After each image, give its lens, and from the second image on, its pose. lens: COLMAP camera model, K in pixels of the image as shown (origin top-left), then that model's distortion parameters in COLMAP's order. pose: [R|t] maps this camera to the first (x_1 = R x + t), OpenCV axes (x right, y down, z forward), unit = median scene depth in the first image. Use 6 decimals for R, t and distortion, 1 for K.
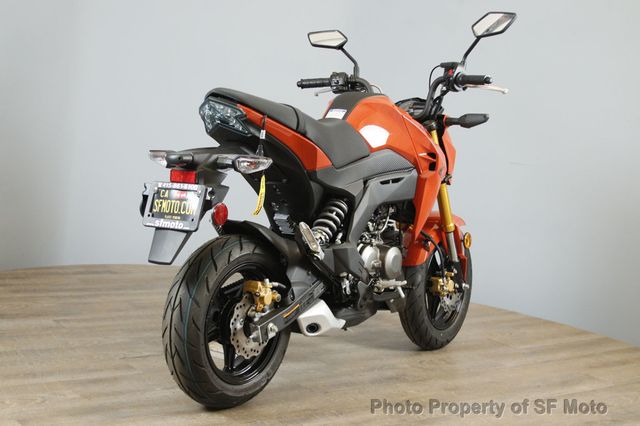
lens RADIAL K [[1045.6, 0, 321.3], [0, 1045.6, 214.4], [0, 0, 1]] dist [0.032813, 0.000000]
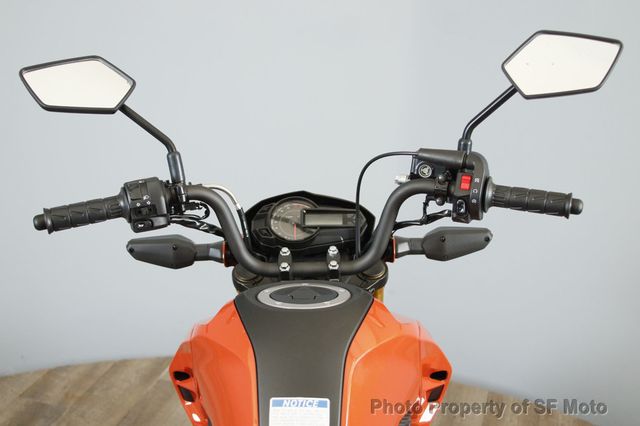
lens RADIAL K [[902.7, 0, 316.2], [0, 902.7, 211.5], [0, 0, 1]] dist [-0.079667, 0.000000]
pose [[0.828622, -0.228847, 0.510896, -0.112766], [0.085697, 0.953724, 0.288211, -0.233894], [-0.553210, -0.195035, 0.809889, 0.742182]]
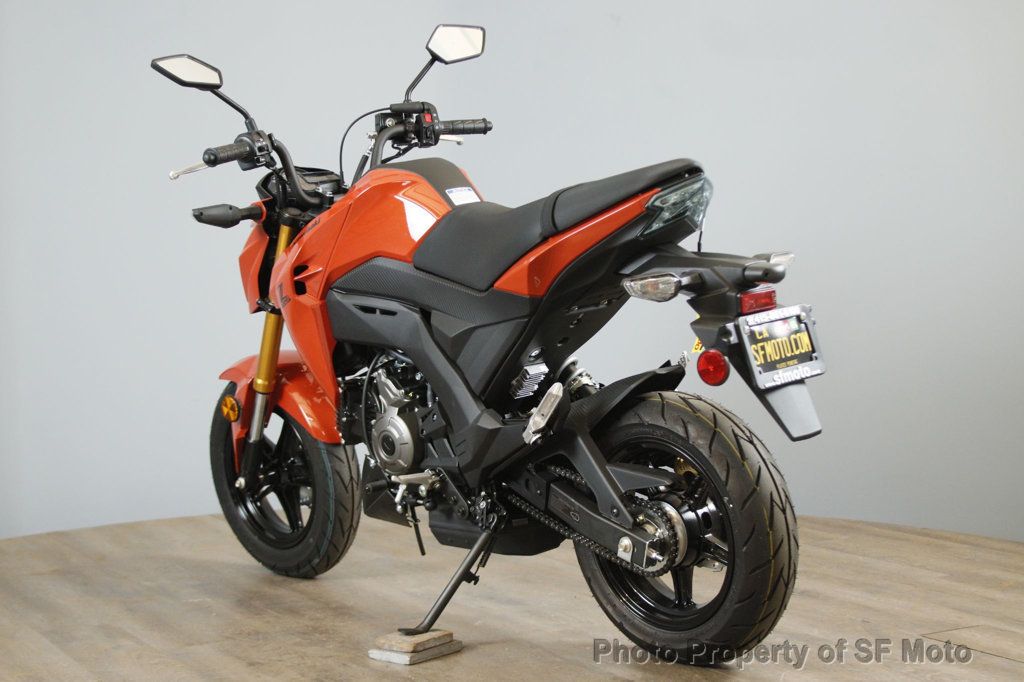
lens RADIAL K [[1775.3, 0, 514.6], [0, 1775.3, 342.7], [0, 0, 1]] dist [0.125919, 0.000000]
pose [[0.199704, -0.181855, 0.962833, -0.954441], [0.166336, 0.974657, 0.149588, -0.156472], [-0.965635, 0.130280, 0.224892, 0.721099]]
